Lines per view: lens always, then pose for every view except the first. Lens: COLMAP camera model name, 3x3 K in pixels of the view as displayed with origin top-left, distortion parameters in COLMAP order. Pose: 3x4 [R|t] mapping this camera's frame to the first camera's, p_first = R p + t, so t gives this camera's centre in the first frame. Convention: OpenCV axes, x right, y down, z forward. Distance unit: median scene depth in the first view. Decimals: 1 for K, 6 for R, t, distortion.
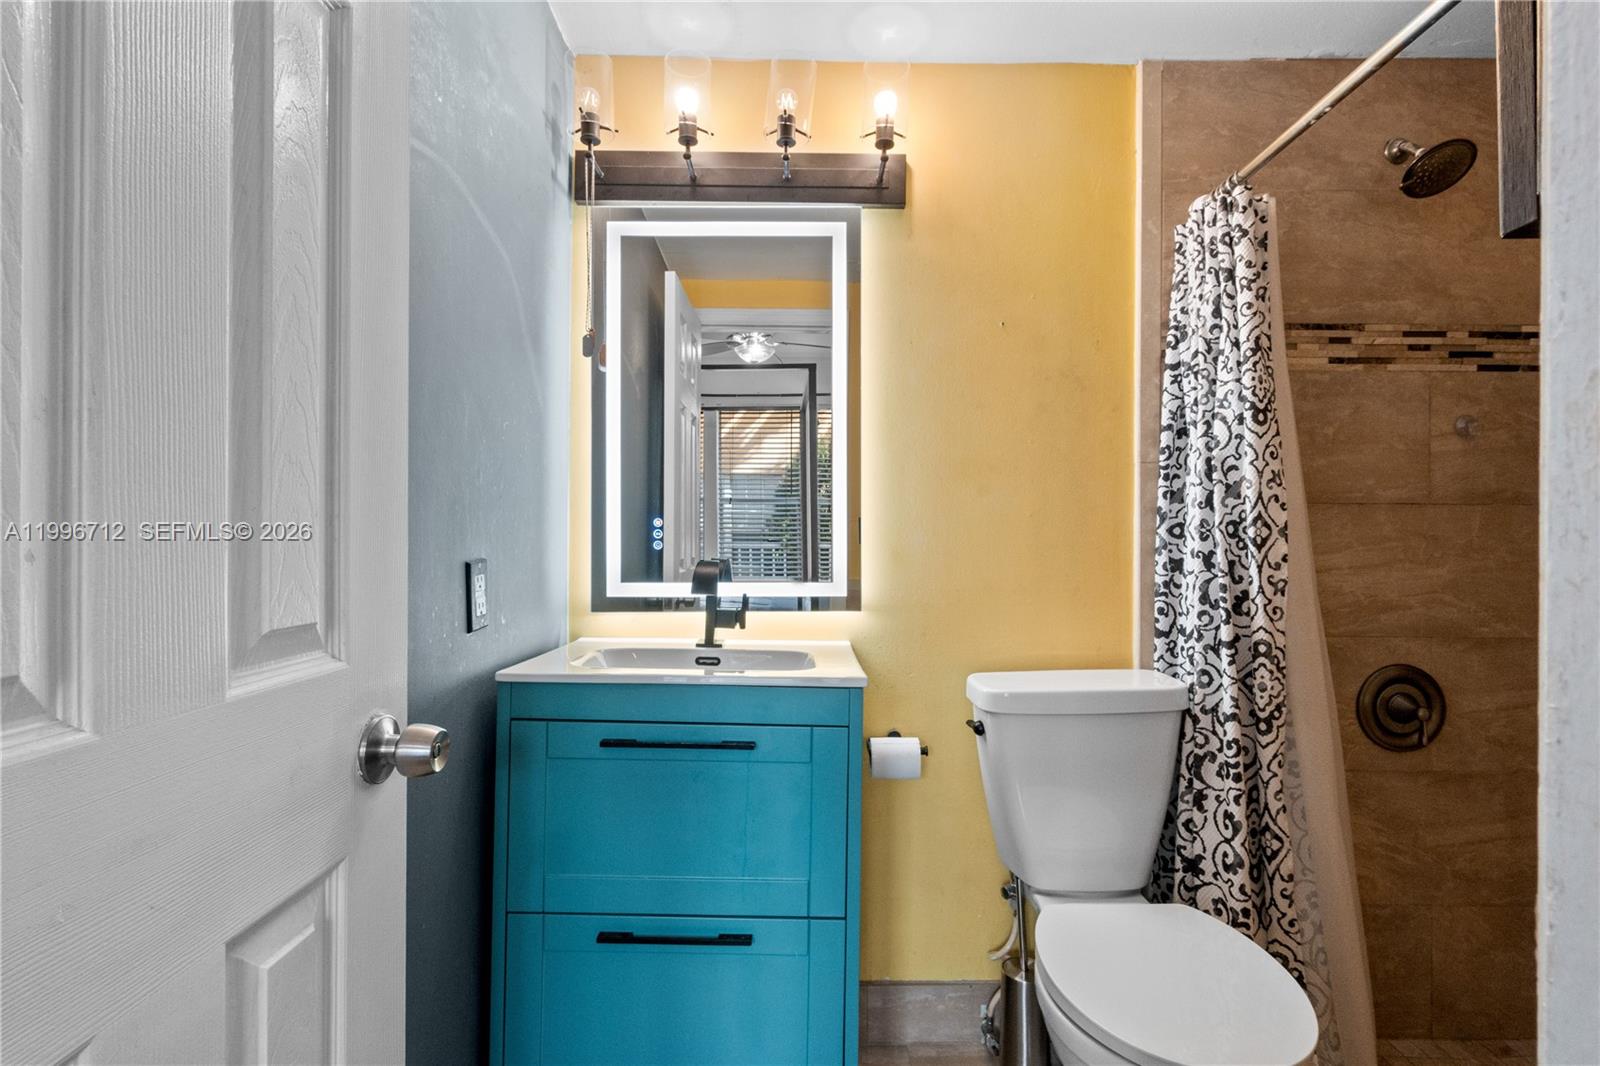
lens RADIAL K [[733.1, 0, 800.0], [0, 733.1, 533.0], [0, 0, 1]] dist [0.001029, 0.000396]
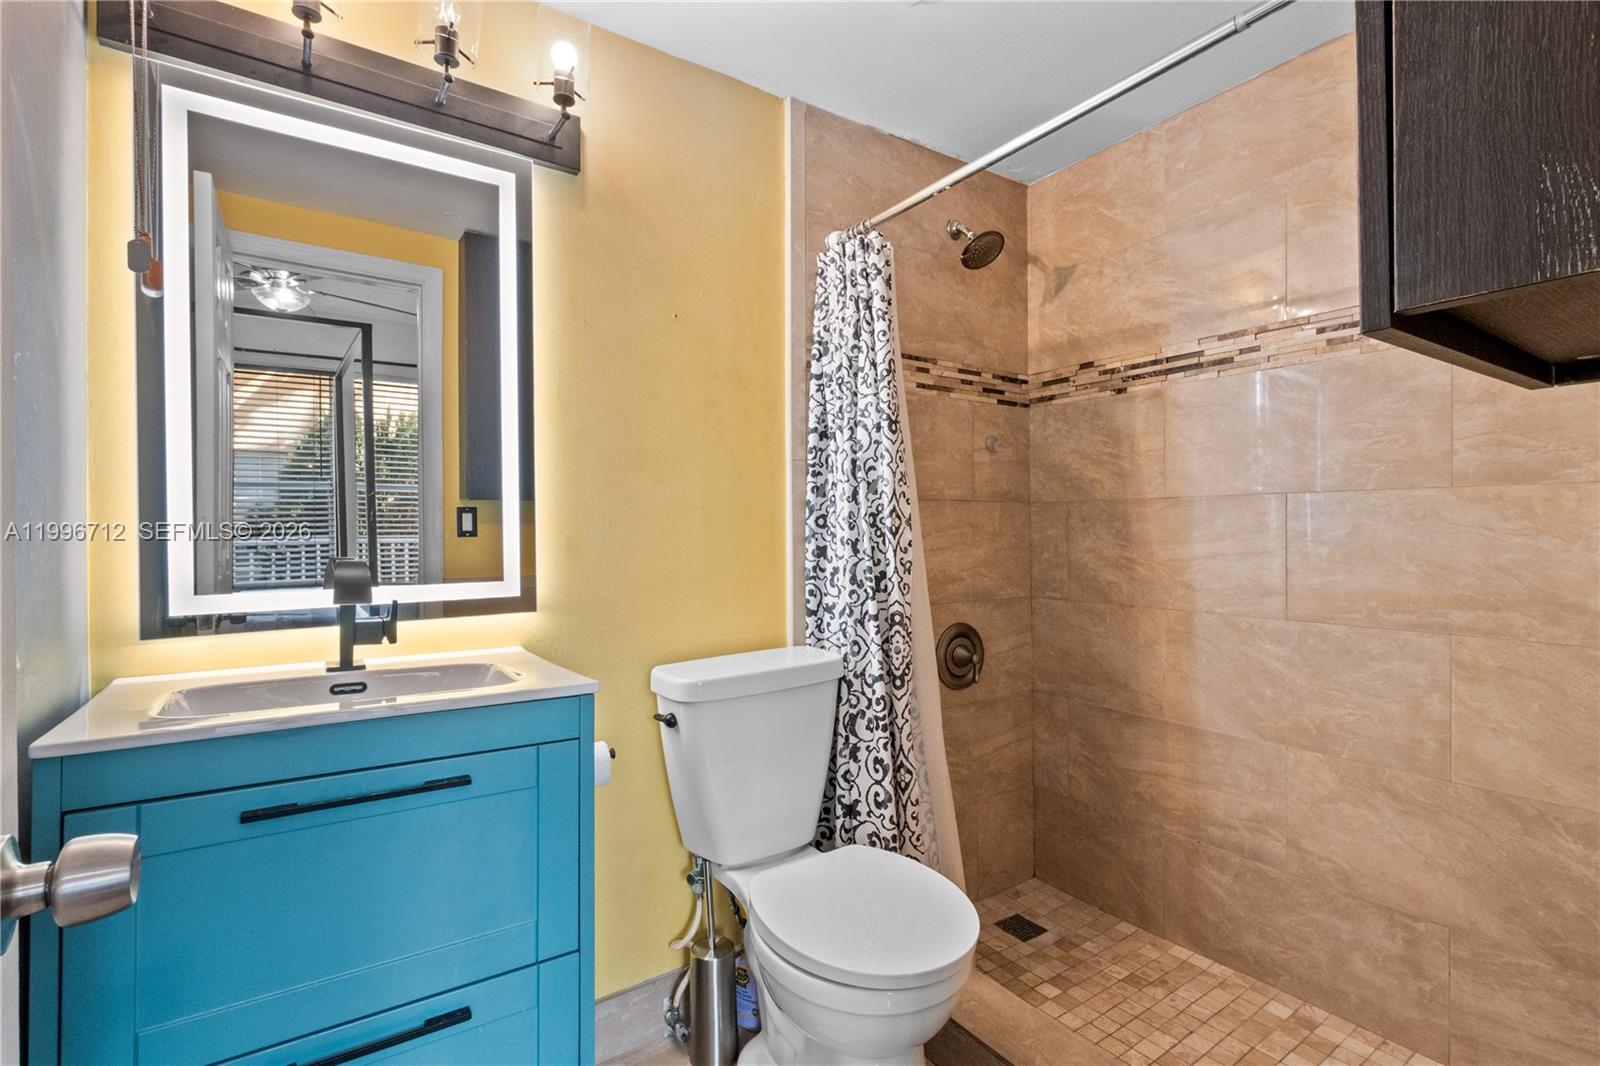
lens RADIAL K [[743.5, 0, 799.6], [0, 743.5, 528.0], [0, 0, 1]] dist [-0.000212, 0.000903]
pose [[0.826663, -0.007260, 0.562650, -0.176221], [0.004822, 0.999971, 0.005818, 0.000301], [-0.562676, -0.002097, 0.826675, 0.069365]]
